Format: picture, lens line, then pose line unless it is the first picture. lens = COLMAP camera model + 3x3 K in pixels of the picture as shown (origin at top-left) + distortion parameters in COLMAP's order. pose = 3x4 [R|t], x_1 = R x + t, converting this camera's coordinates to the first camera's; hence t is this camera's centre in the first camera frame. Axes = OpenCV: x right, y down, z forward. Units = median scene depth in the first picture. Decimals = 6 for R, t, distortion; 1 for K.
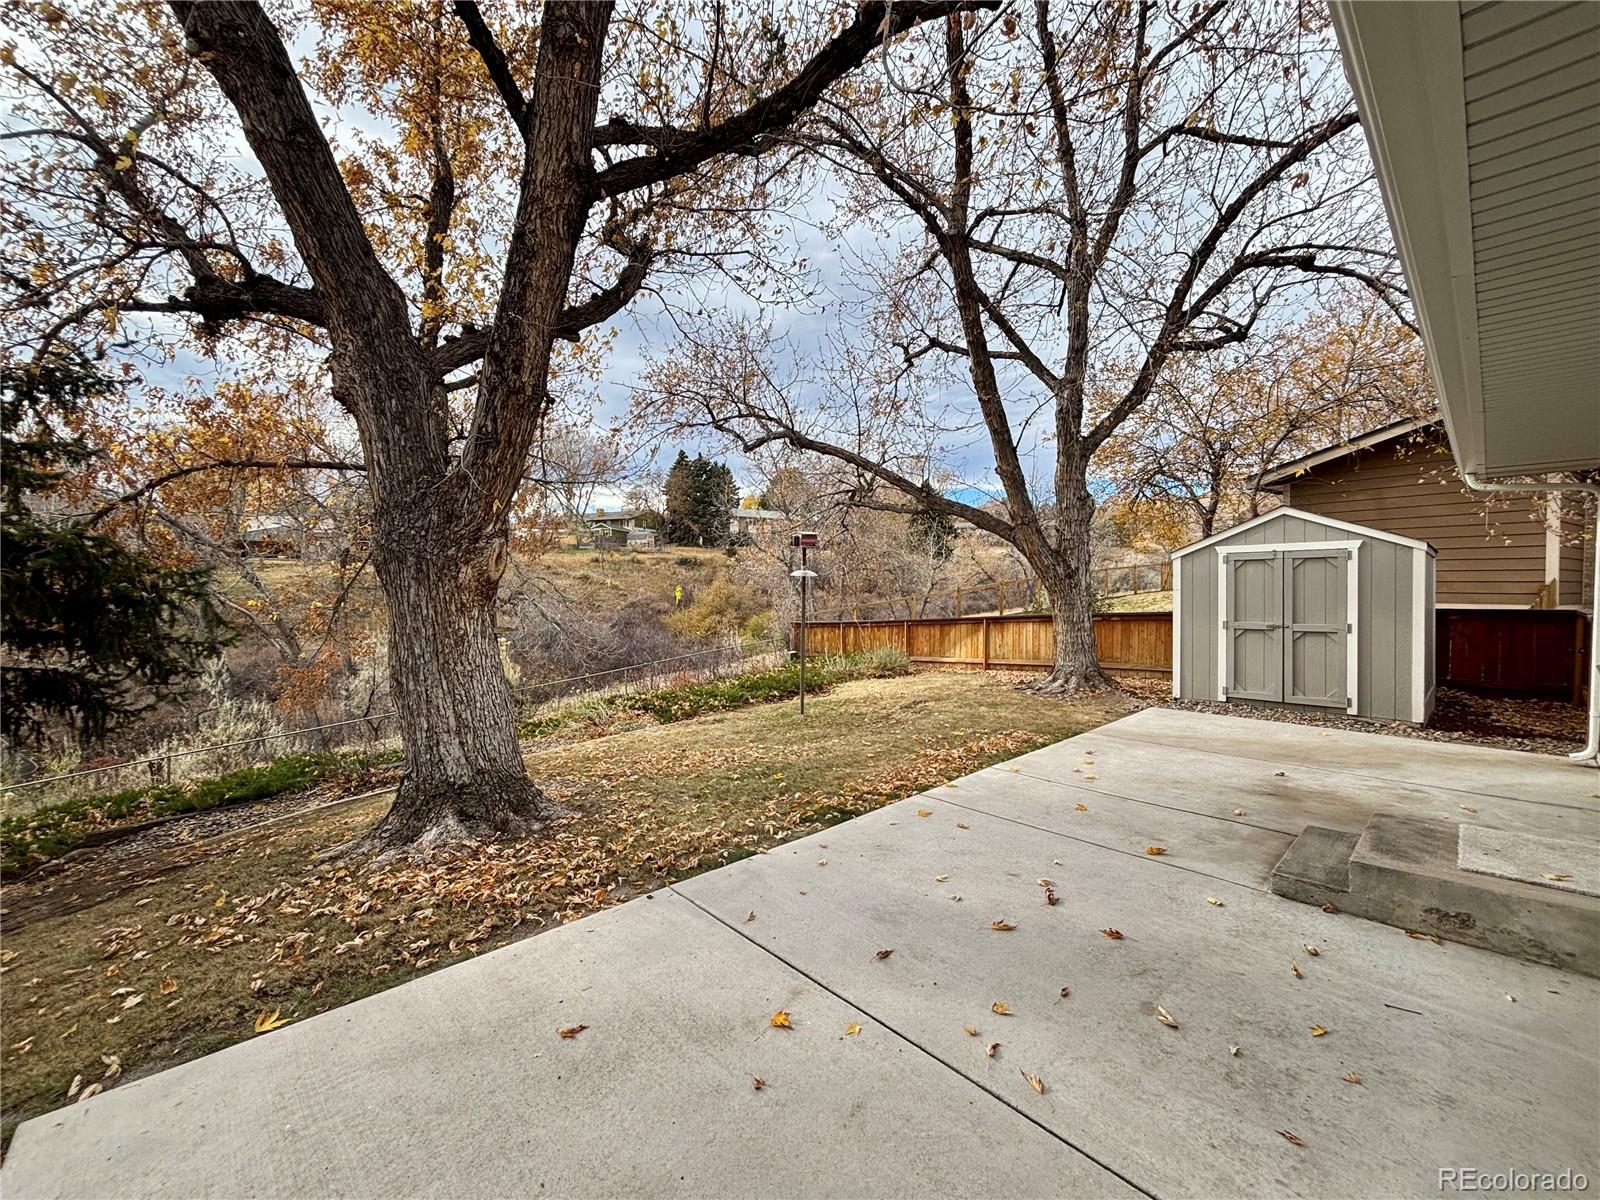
lens RADIAL K [[641.9, 0, 797.6], [0, 641.9, 601.1], [0, 0, 1]] dist [-0.001318, 0.000332]
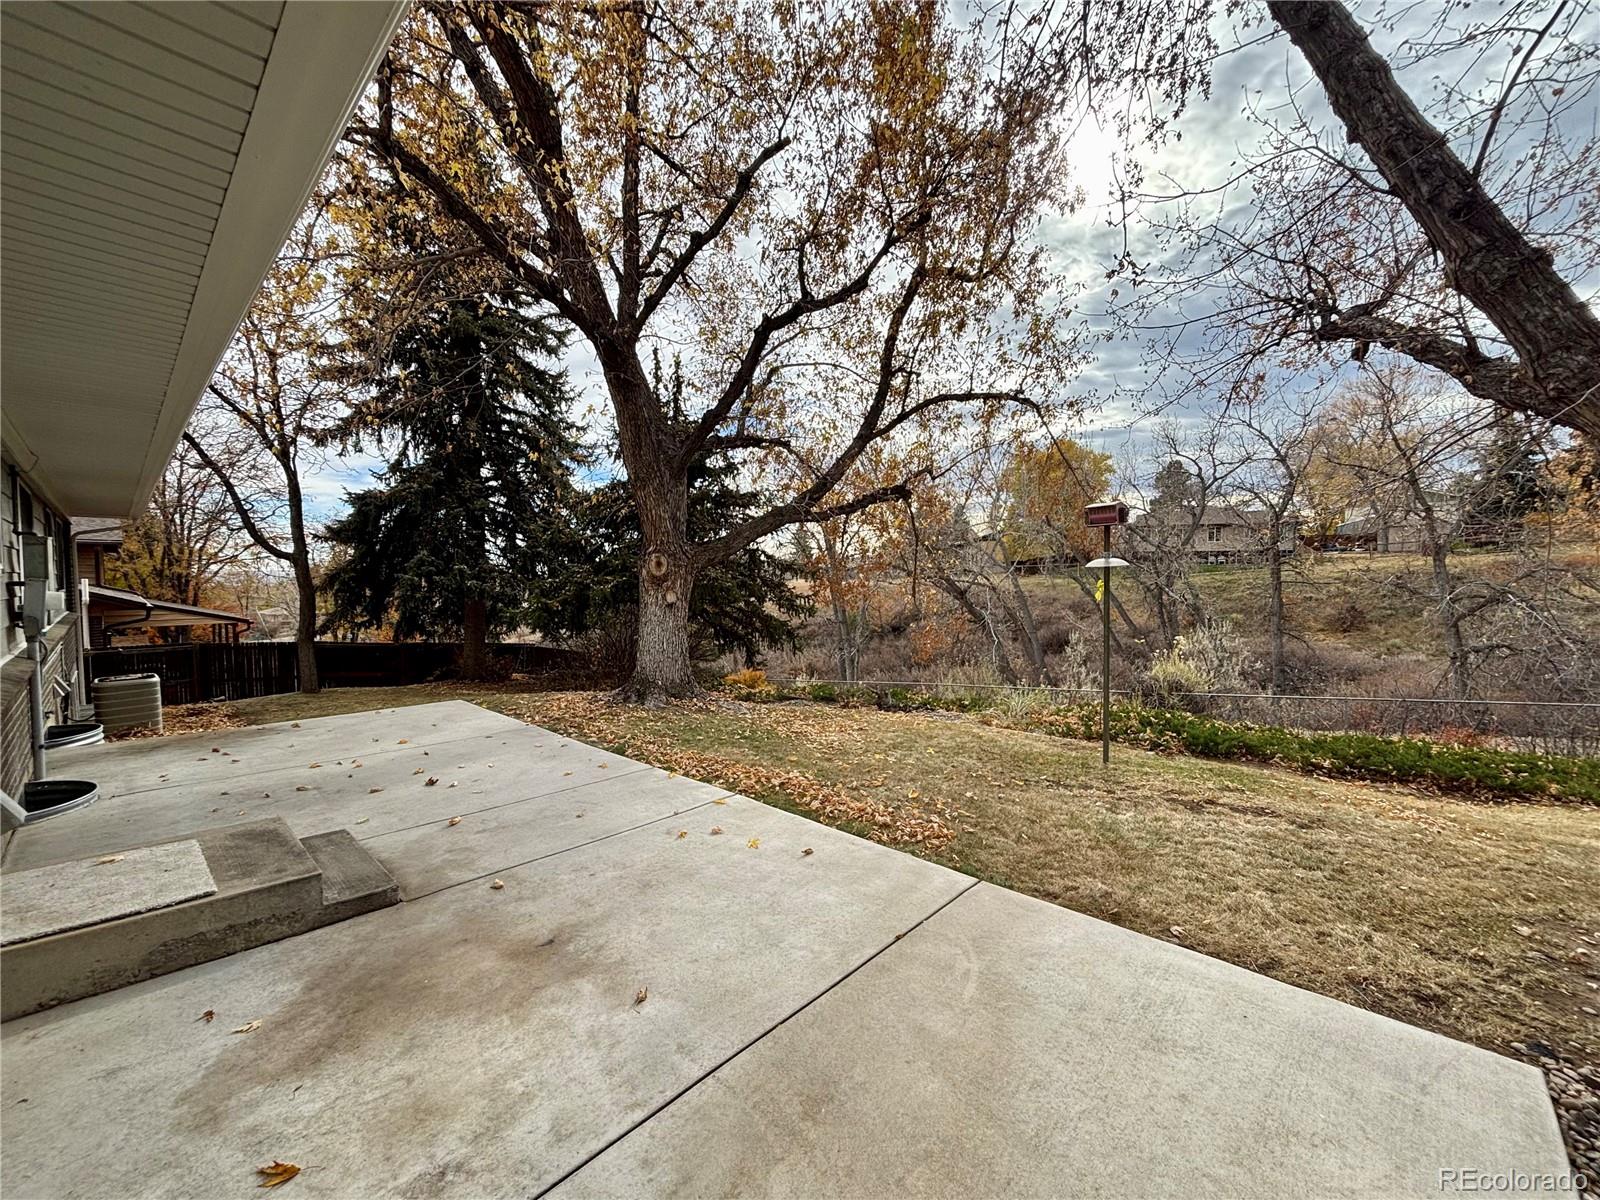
lens RADIAL K [[641.9, 0, 798.2], [0, 641.9, 594.7], [0, 0, 1]] dist [-0.001318, 0.000332]
pose [[0.072650, 0.026375, -0.997009, 1.479614], [-0.022764, 0.999434, 0.024780, -0.037091], [0.997098, 0.020896, 0.073209, 1.308495]]
